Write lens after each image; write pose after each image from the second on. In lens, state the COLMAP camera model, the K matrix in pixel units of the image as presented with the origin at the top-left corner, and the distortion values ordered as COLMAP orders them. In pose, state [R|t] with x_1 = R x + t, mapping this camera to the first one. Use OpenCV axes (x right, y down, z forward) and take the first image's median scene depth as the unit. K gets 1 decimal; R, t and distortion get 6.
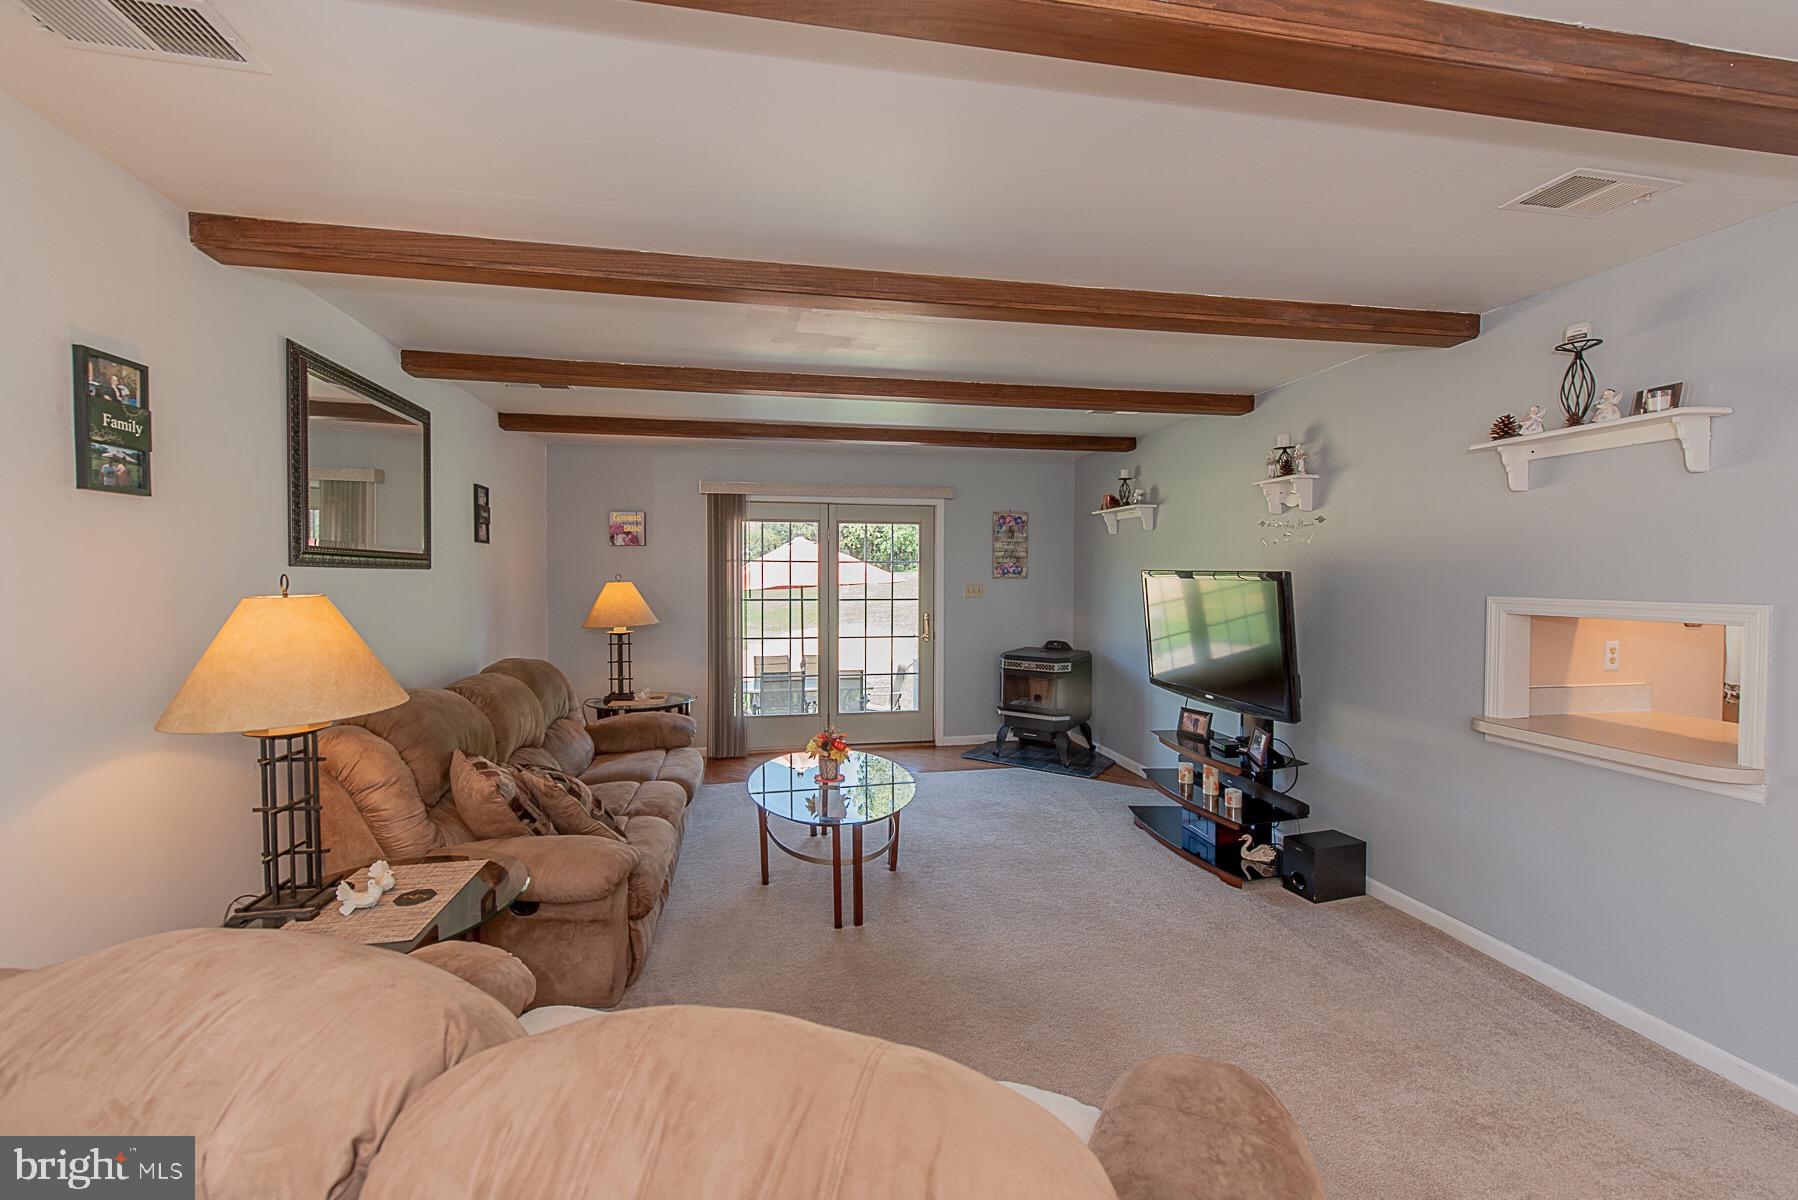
lens RADIAL K [[712.7, 0, 888.4], [0, 712.7, 595.5], [0, 0, 1]] dist [0.015059, -0.006287]
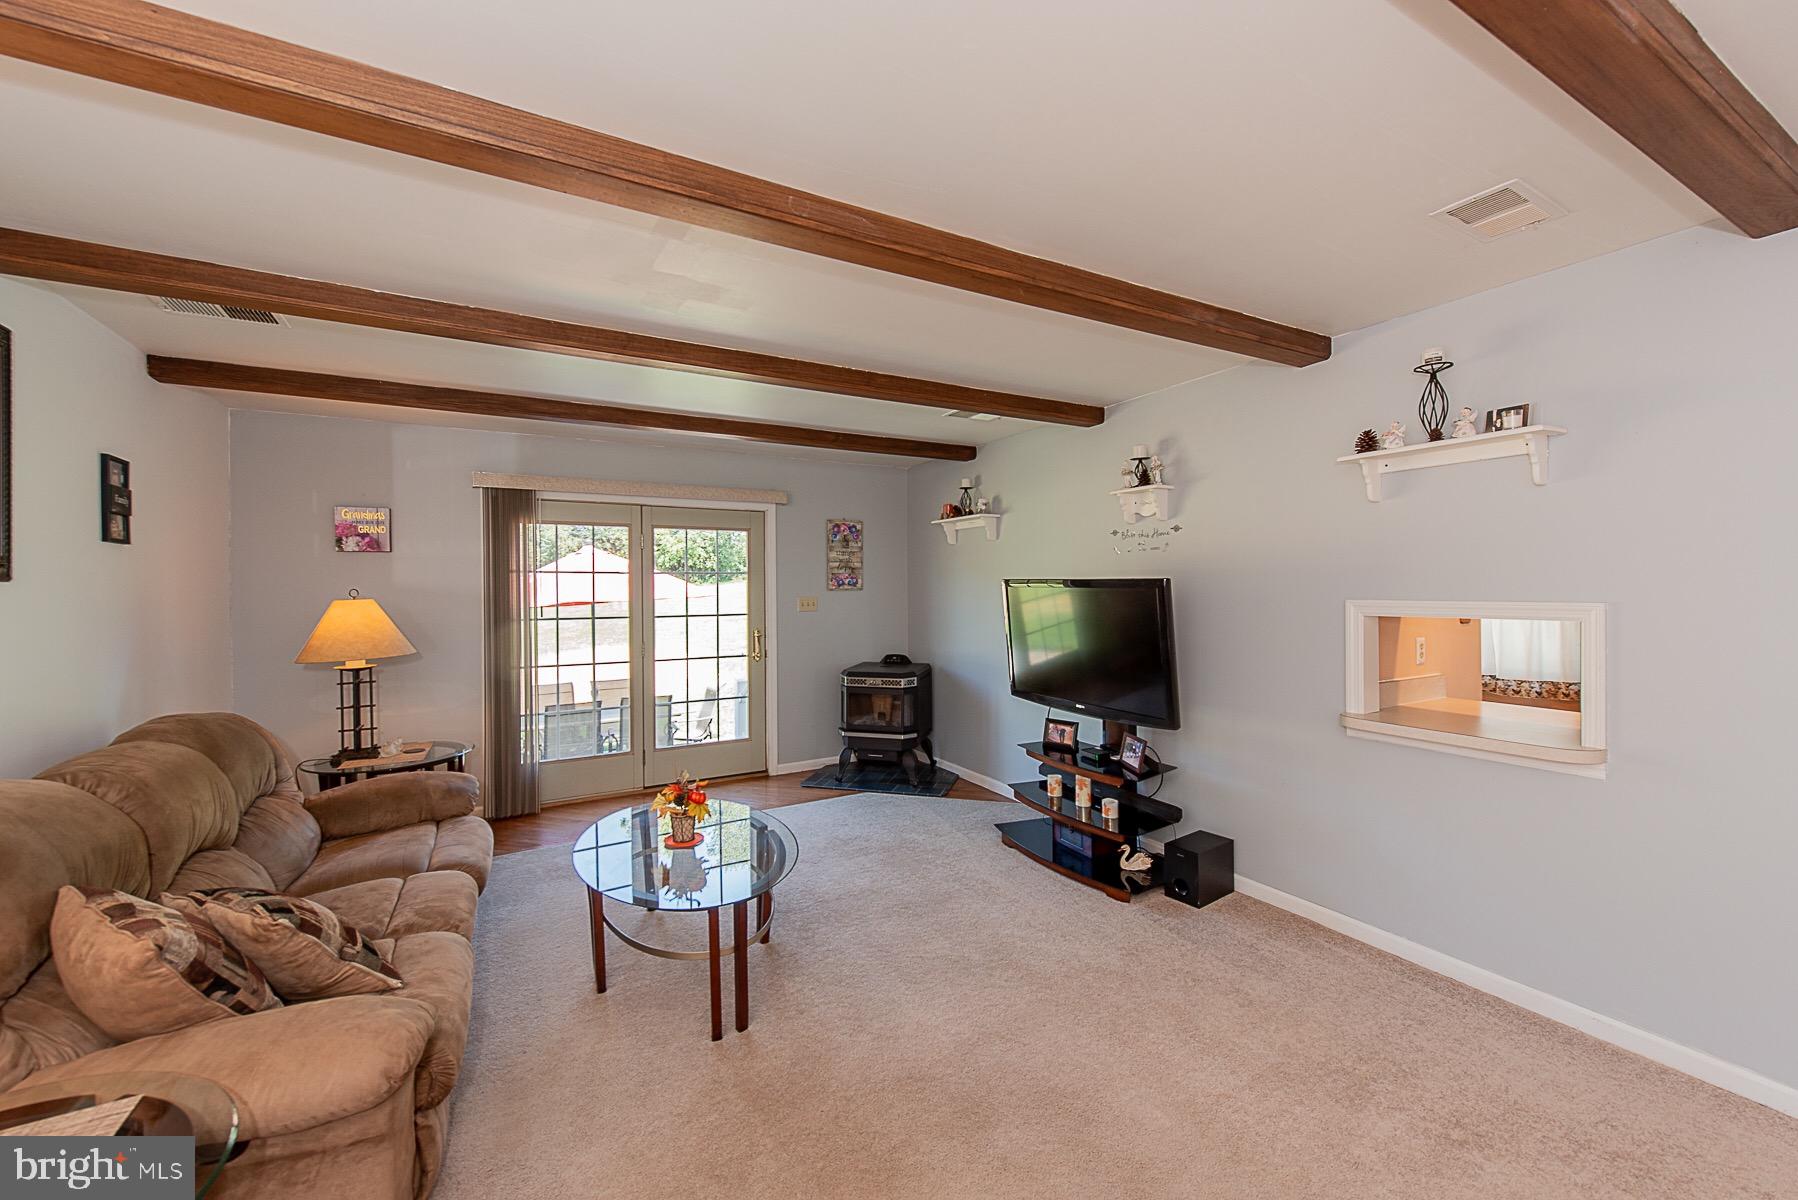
lens RADIAL K [[701.9, 0, 897.5], [0, 701.9, 594.6], [0, 0, 1]] dist [0.016833, -0.005636]
pose [[0.948238, -0.011632, 0.317347, -0.103031], [0.018366, 0.999665, -0.018236, 0.000073], [-0.317029, 0.023121, 0.948134, 0.167741]]
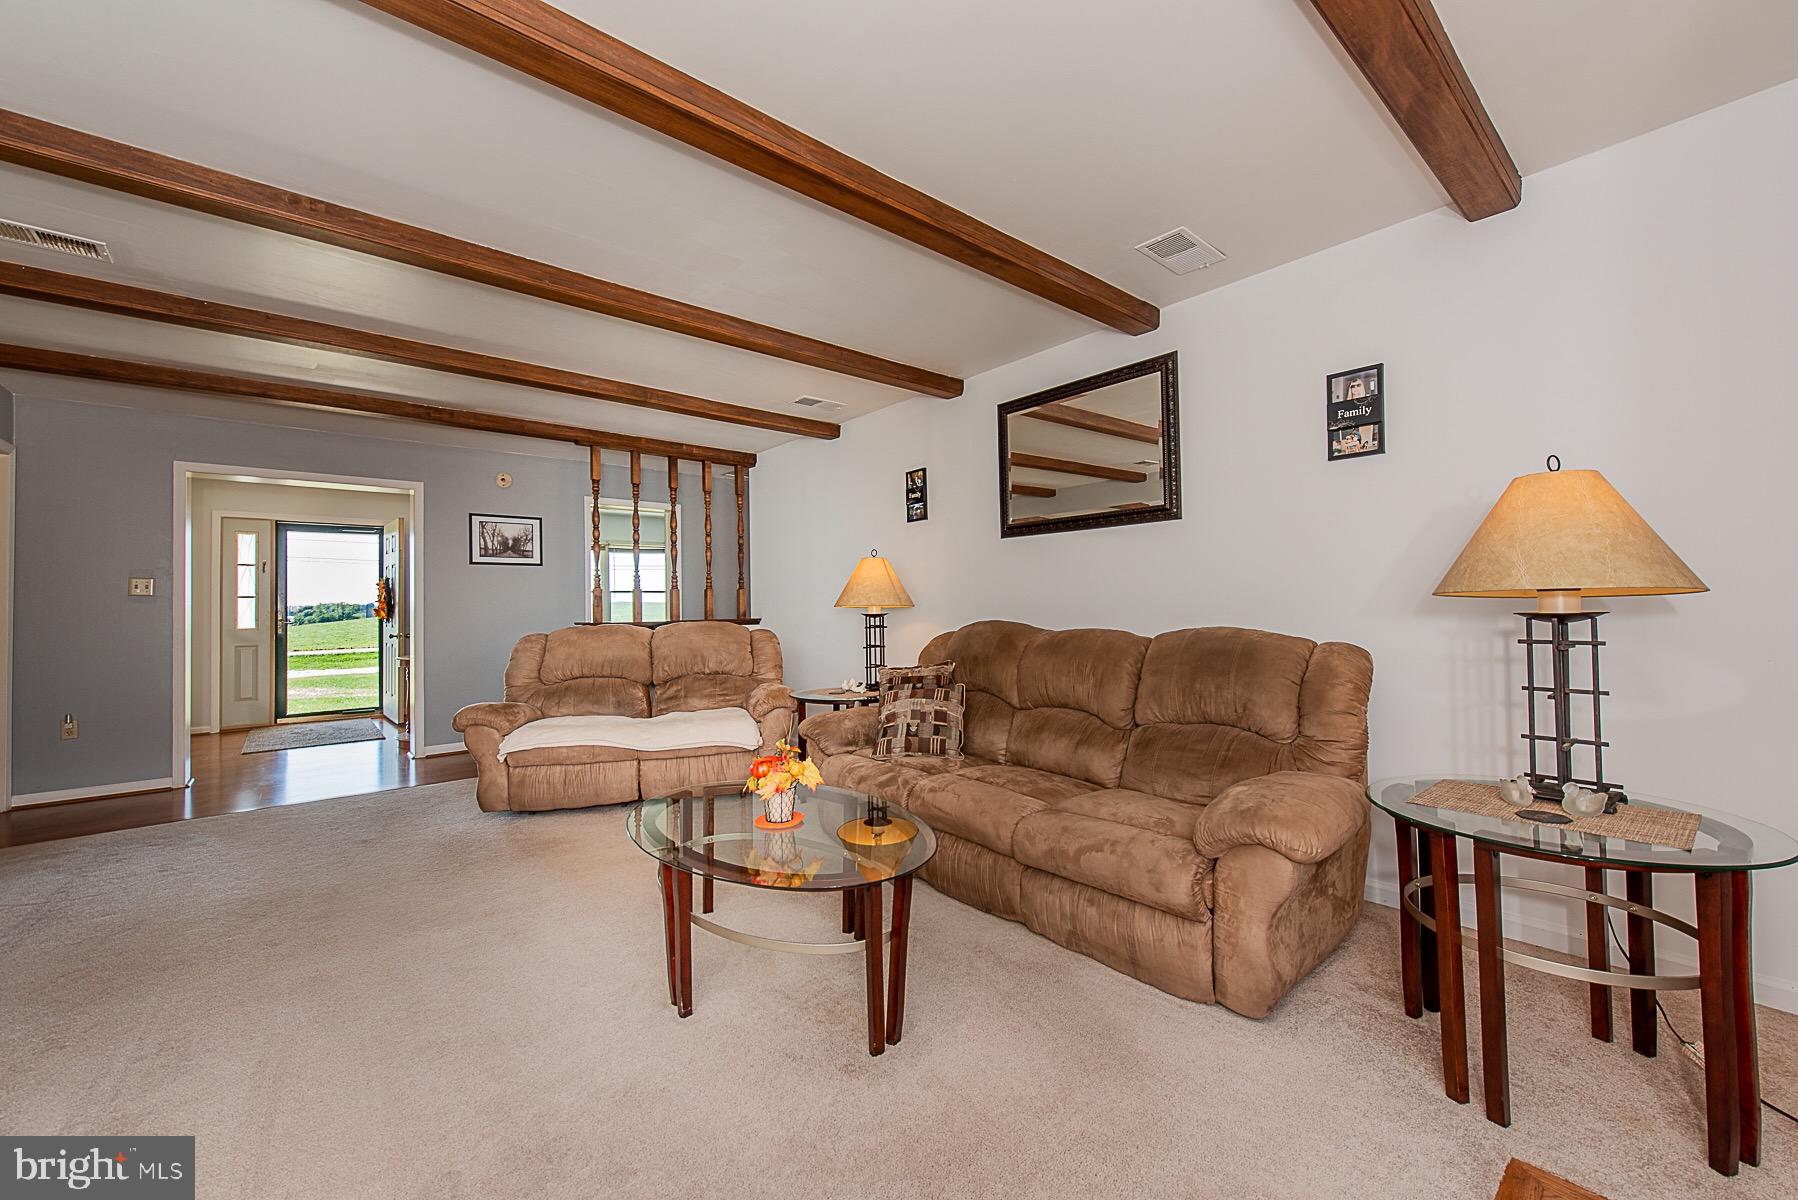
lens RADIAL K [[701.9, 0, 897.5], [0, 701.9, 594.6], [0, 0, 1]] dist [0.016833, -0.005636]
pose [[-0.869189, 0.001890, -0.494477, 0.132055], [-0.000242, 0.999991, 0.004249, 0.057532], [0.494481, 0.003813, -0.869180, 1.583056]]
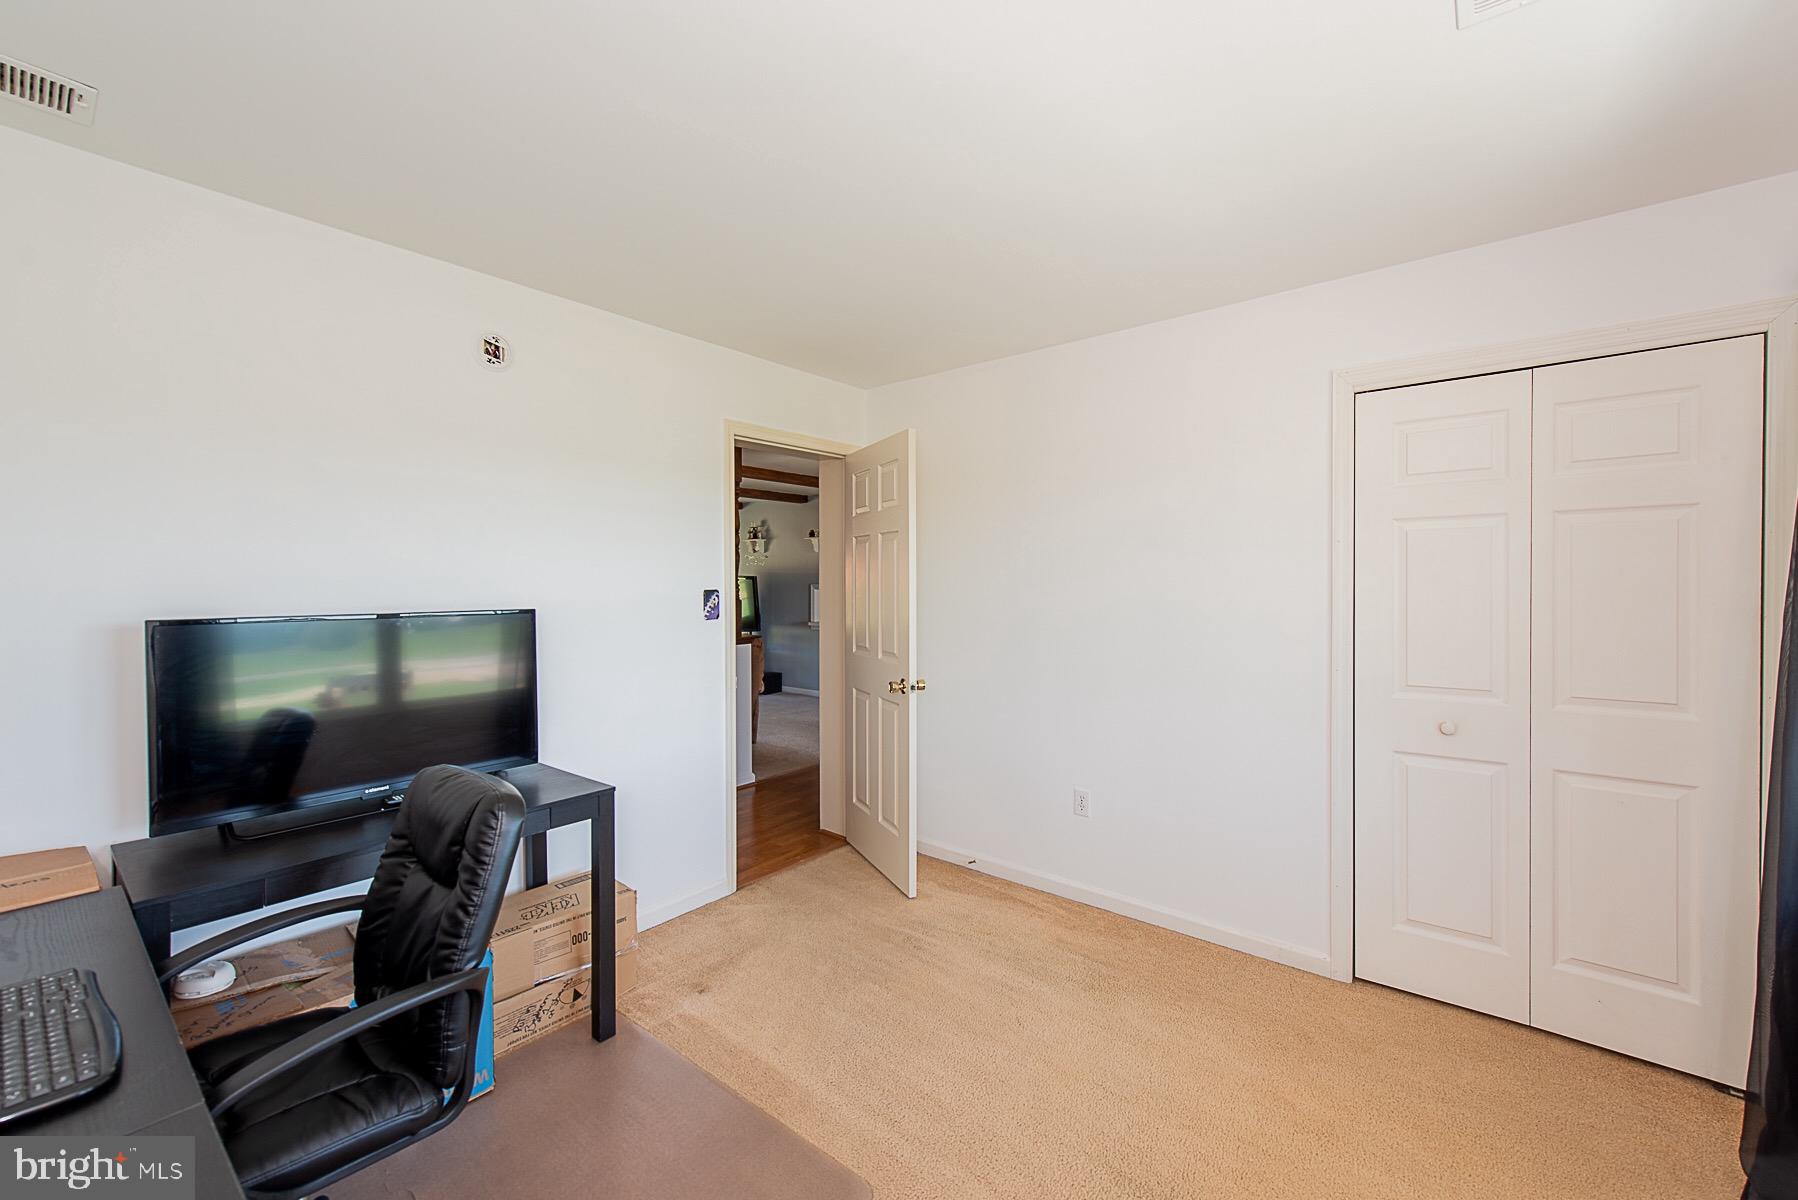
lens RADIAL K [[701.9, 0, 897.5], [0, 701.9, 594.6], [0, 0, 1]] dist [0.016833, -0.005636]
pose [[0.765327, -0.008261, 0.643589, -0.699758], [0.014914, 0.999877, -0.004901, 0.054312], [-0.643469, 0.013349, 0.765356, -1.300142]]
